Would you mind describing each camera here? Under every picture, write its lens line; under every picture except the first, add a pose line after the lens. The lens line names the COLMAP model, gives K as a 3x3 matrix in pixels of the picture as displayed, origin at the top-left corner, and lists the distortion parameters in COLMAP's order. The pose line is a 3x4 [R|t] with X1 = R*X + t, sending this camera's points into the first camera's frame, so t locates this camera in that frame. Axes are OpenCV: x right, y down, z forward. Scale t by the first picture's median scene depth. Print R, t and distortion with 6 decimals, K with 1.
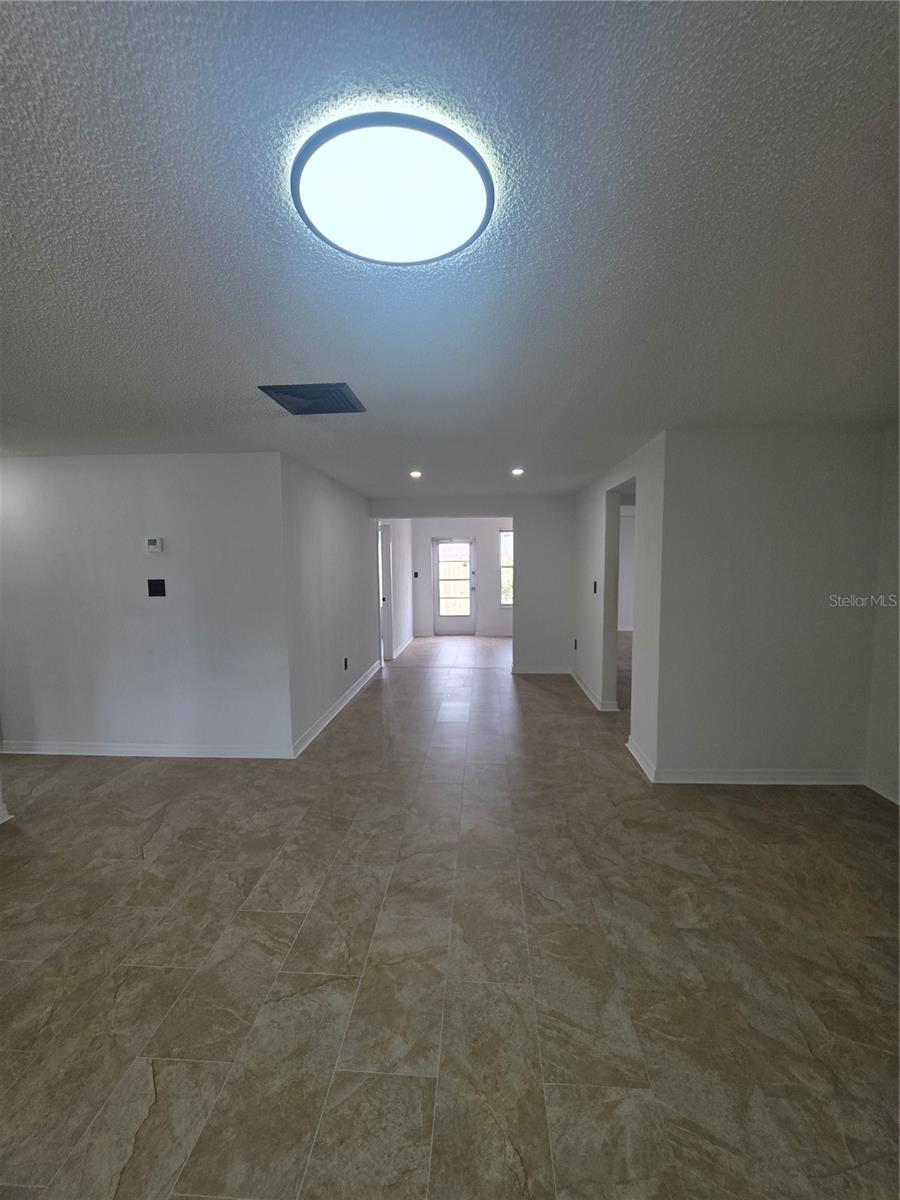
lens RADIAL K [[481.6, 0, 456.5], [0, 481.6, 598.2], [0, 0, 1]] dist [0.001442, 0.000279]
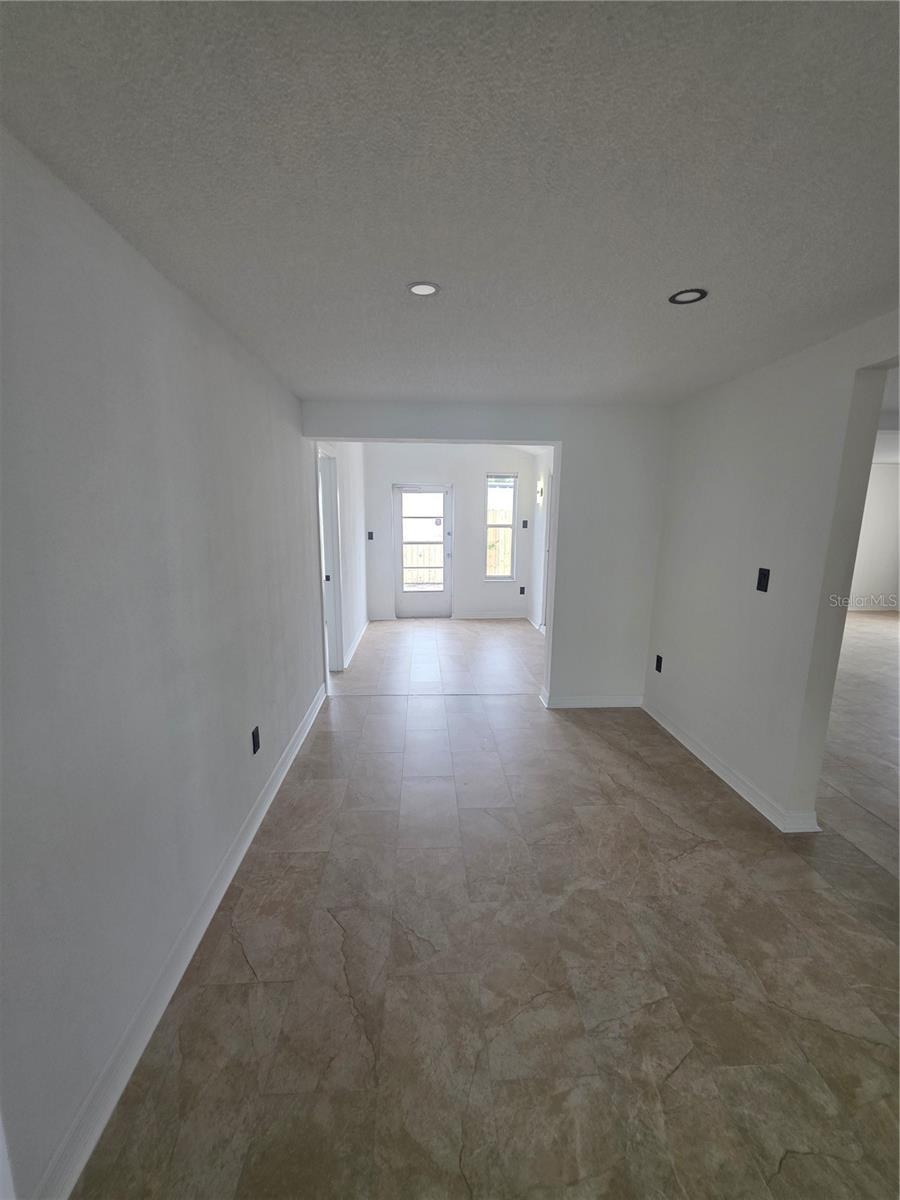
lens RADIAL K [[481.6, 0, 440.6], [0, 481.6, 620.5], [0, 0, 1]] dist [0.001442, 0.000279]
pose [[0.996038, -0.008171, 0.088553, -0.157598], [-0.003944, 0.990731, 0.135785, -0.077368], [-0.088841, -0.135596, 0.986773, 0.936498]]
